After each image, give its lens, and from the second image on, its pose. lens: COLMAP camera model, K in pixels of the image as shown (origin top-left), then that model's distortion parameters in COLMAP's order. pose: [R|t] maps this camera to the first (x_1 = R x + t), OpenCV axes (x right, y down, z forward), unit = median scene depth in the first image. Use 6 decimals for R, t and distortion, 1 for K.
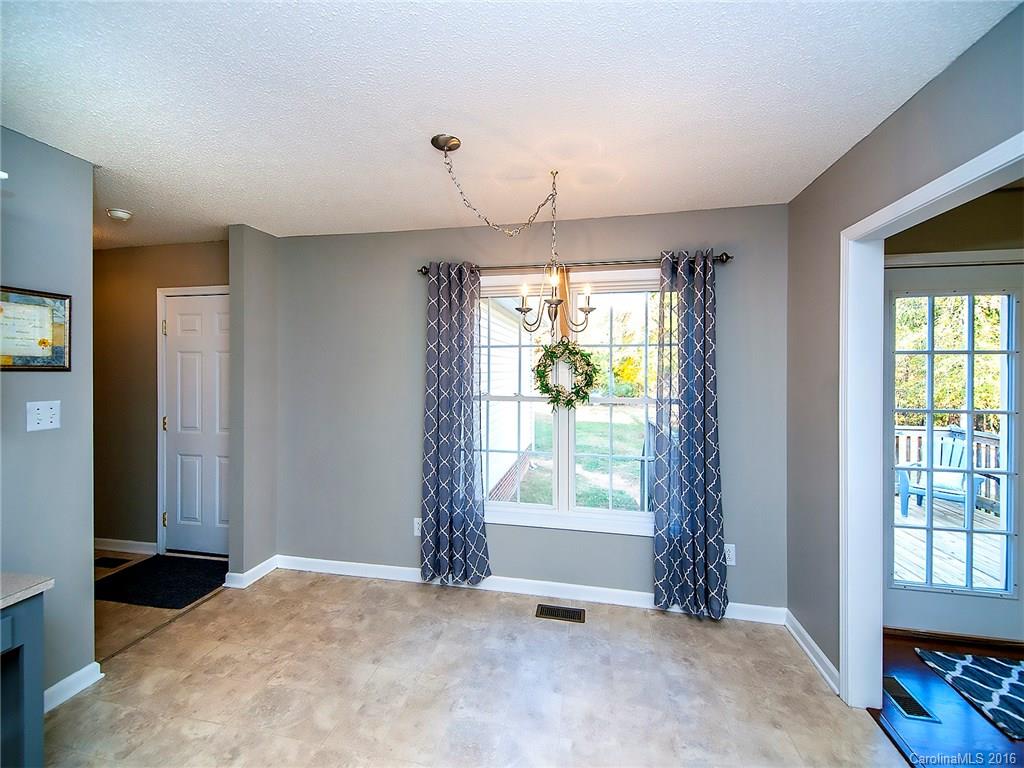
lens RADIAL K [[418.6, 0, 499.0], [0, 418.6, 373.2], [0, 0, 1]] dist [0.022316, -0.009060]
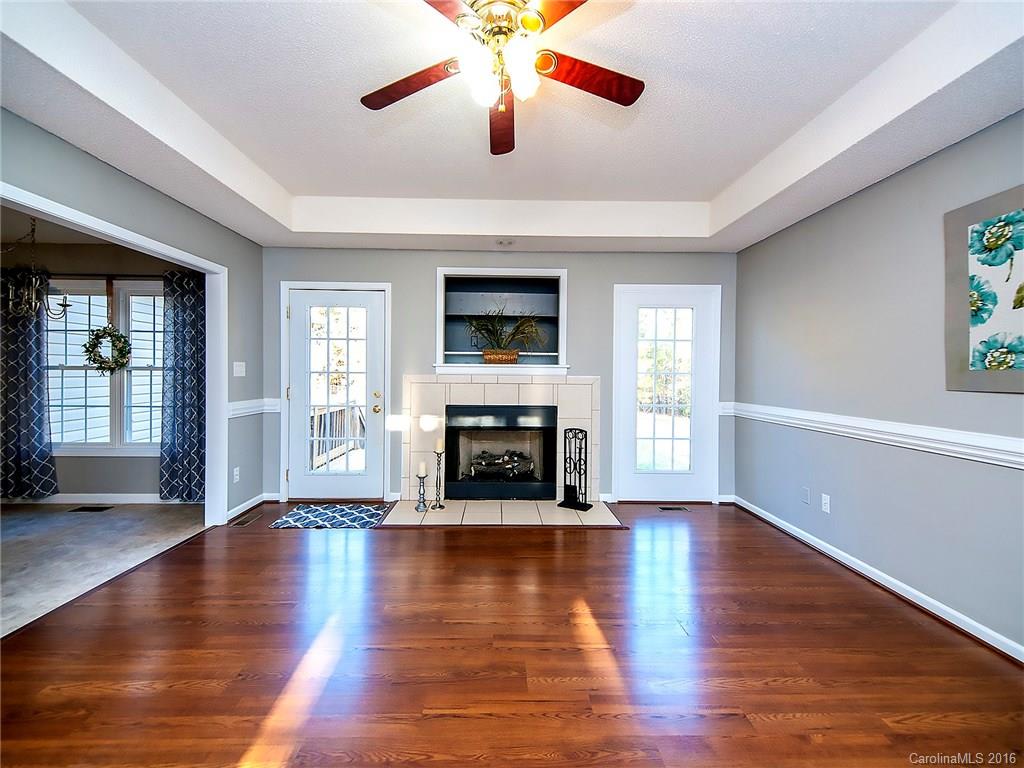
lens RADIAL K [[423.7, 0, 516.7], [0, 423.7, 378.8], [0, 0, 1]] dist [-0.002555, -0.000265]
pose [[0.970778, 0.004318, 0.239938, 1.187303], [-0.003781, 0.999989, -0.002699, 0.101970], [-0.239948, 0.001713, 0.970784, -0.774693]]
